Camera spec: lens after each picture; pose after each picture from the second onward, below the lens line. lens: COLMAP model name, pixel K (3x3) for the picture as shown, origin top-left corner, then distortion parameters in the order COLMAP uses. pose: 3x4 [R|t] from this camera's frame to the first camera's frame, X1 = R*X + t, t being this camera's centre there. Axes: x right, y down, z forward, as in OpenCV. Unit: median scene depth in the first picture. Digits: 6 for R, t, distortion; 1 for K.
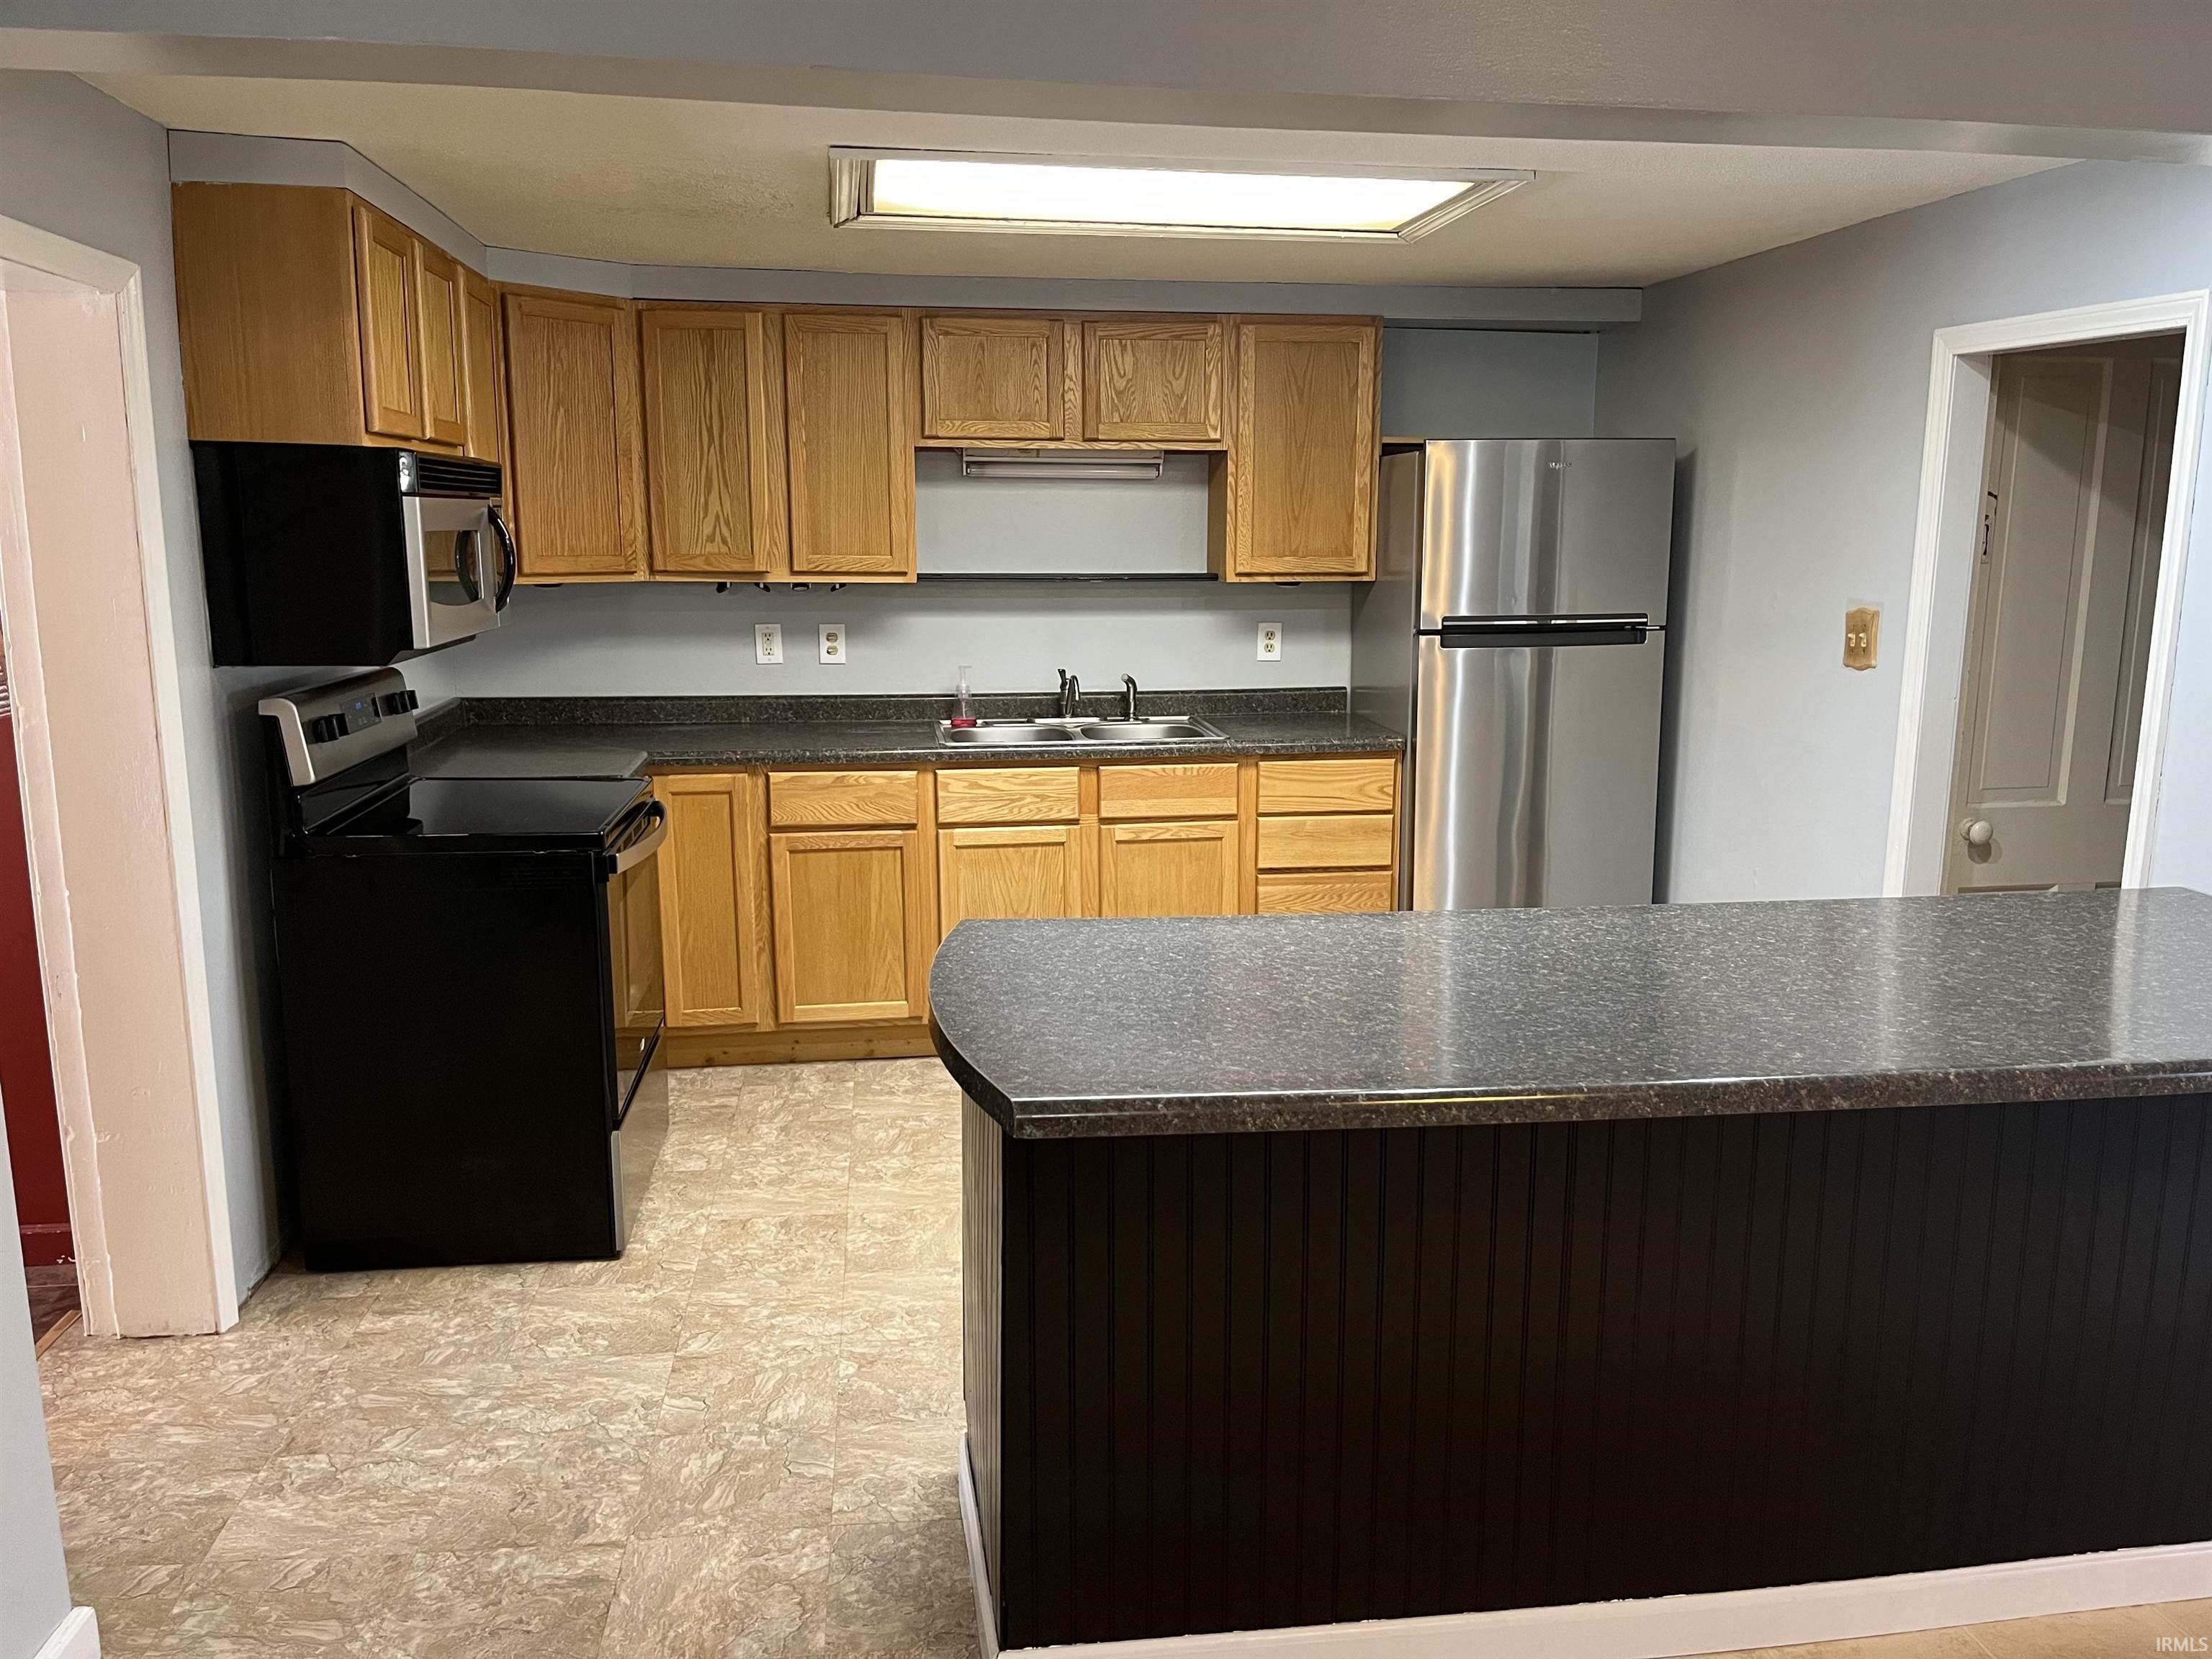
lens RADIAL K [[1682.2, 0, 1115.9], [0, 1682.2, 832.6], [0, 0, 1]] dist [0.025408, -0.024312]
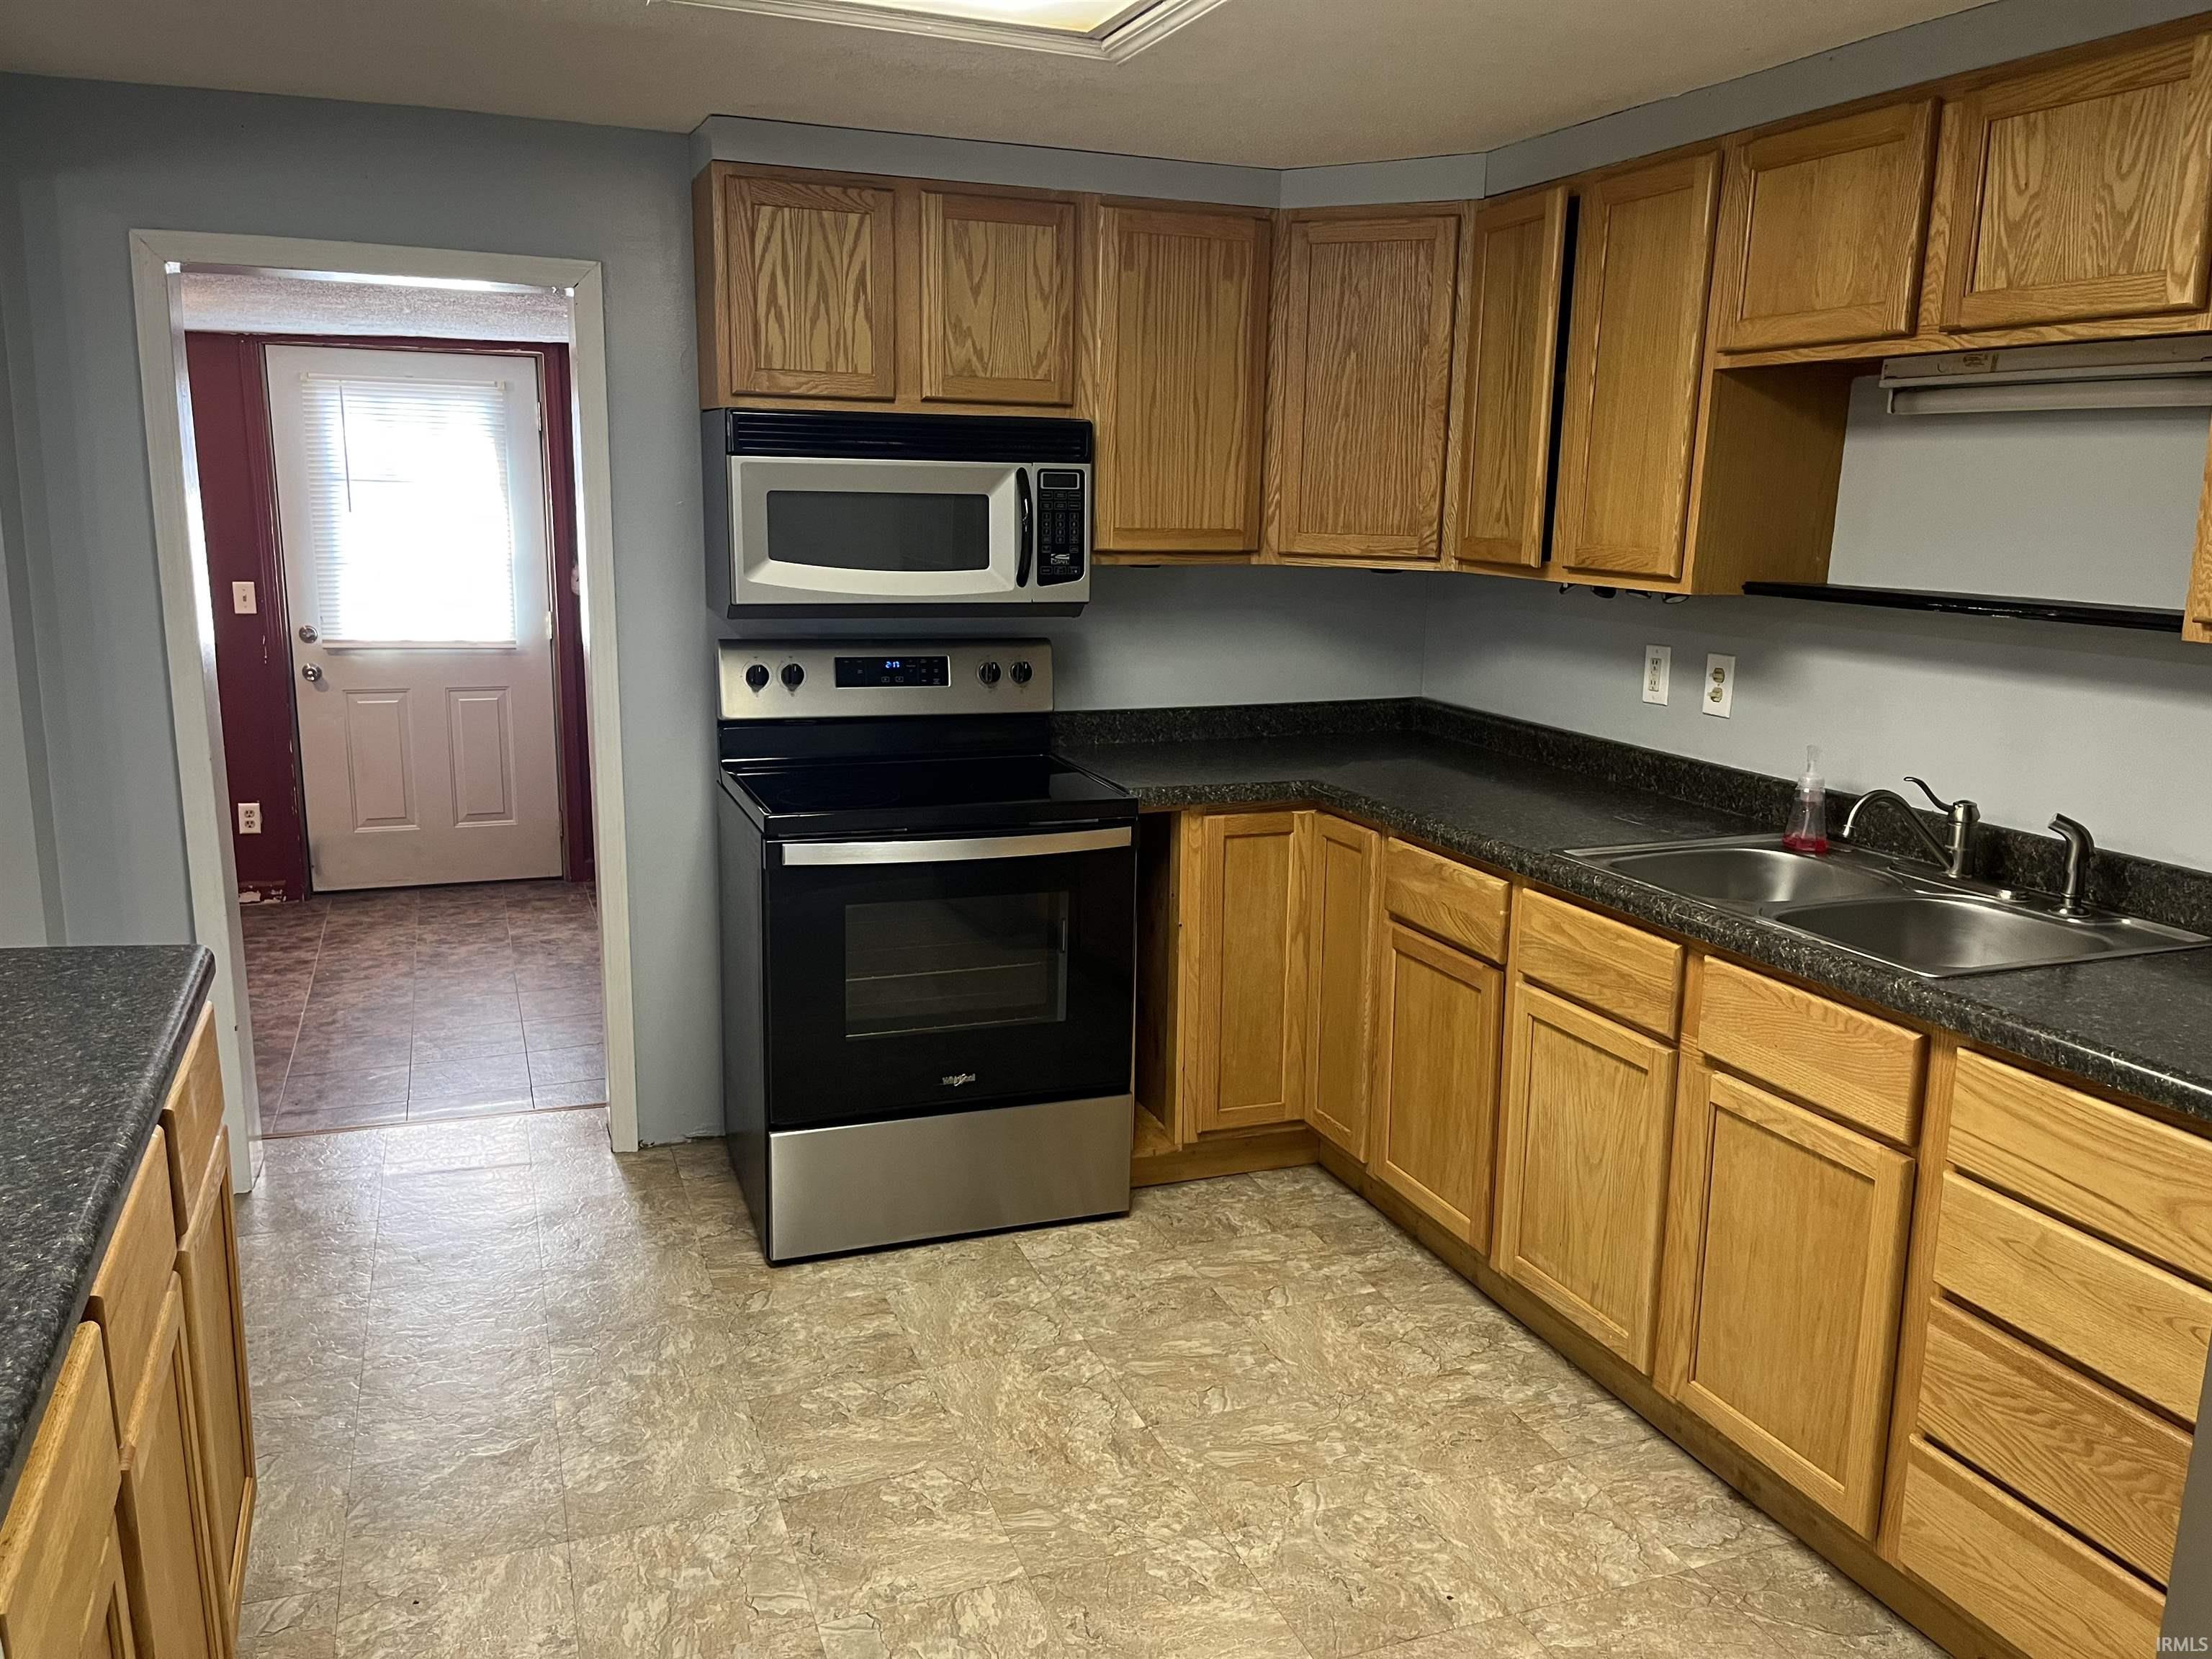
lens RADIAL K [[1682.2, 0, 1108.0], [0, 1682.2, 825.7], [0, 0, 1]] dist [0.025408, -0.024312]
pose [[0.226068, 0.193470, -0.954706, 0.443975], [-0.194392, 0.969325, 0.150402, -0.121360], [0.954518, 0.151586, 0.256742, 0.670242]]
